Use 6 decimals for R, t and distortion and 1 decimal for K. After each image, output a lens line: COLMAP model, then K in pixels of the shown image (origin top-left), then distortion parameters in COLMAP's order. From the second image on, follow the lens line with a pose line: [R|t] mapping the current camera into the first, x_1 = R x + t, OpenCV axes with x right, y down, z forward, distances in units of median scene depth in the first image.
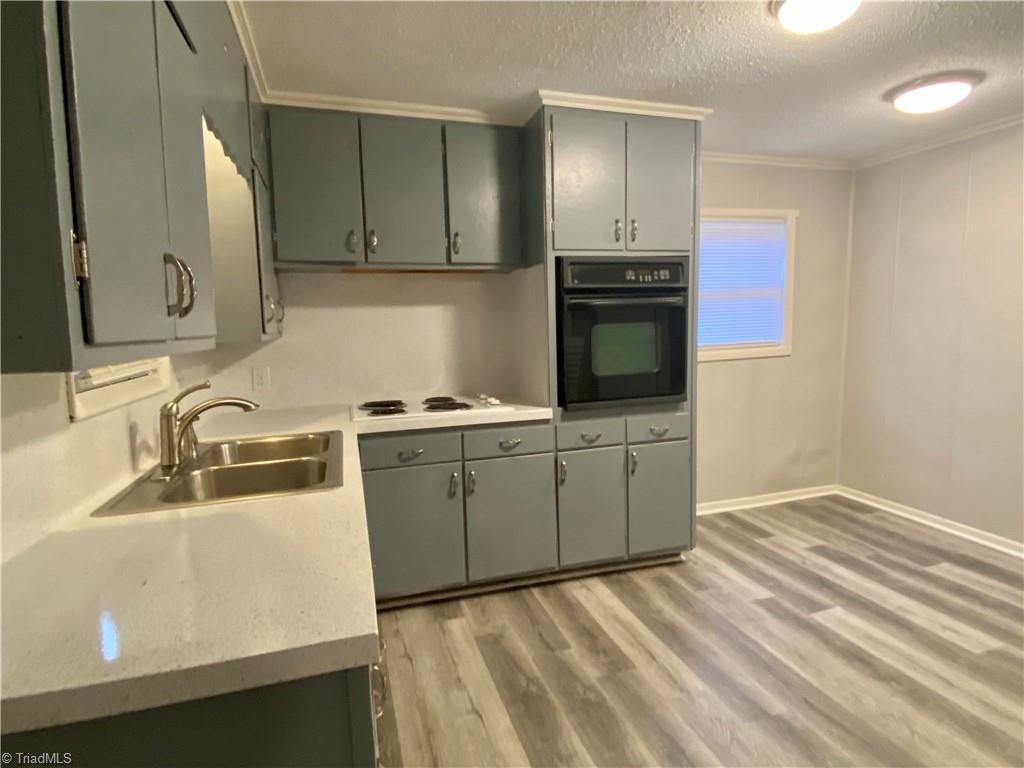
lens RADIAL K [[547.9, 0, 516.6], [0, 547.9, 383.2], [0, 0, 1]] dist [0.007956, -0.014965]
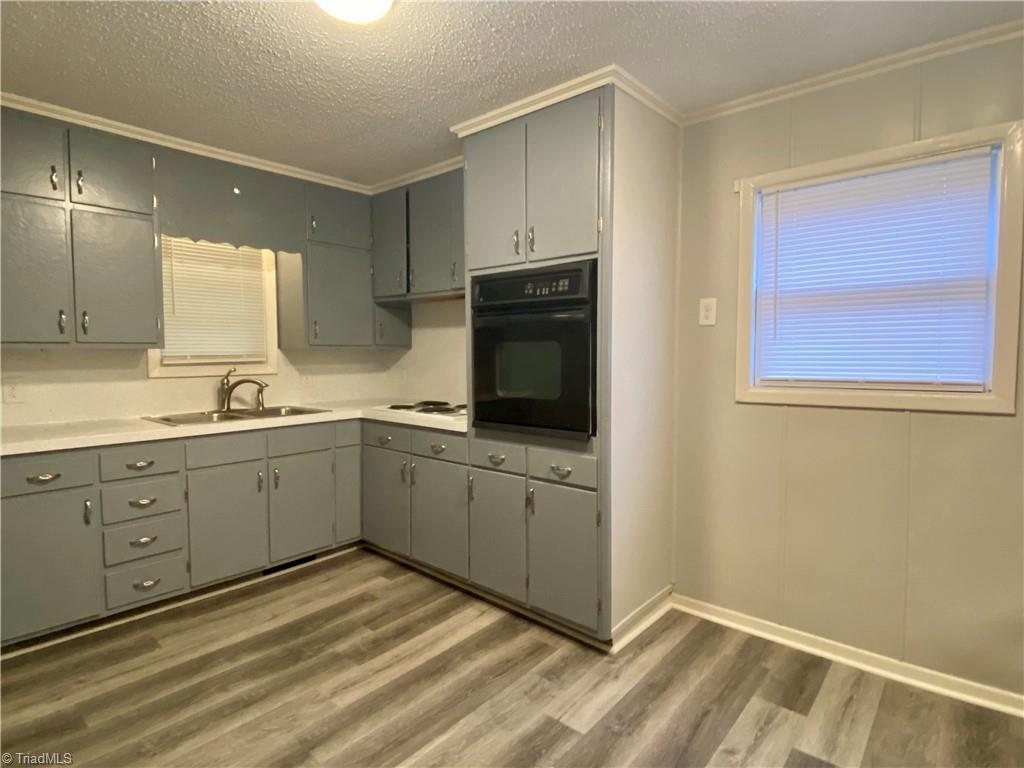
lens RADIAL K [[547.9, 0, 514.1], [0, 547.9, 383.3], [0, 0, 1]] dist [0.007956, -0.014965]
pose [[0.523071, 0.075098, -0.848974, 0.973725], [-0.107204, 0.993996, 0.021876, -0.059972], [0.845520, 0.079570, 0.527981, 0.516759]]
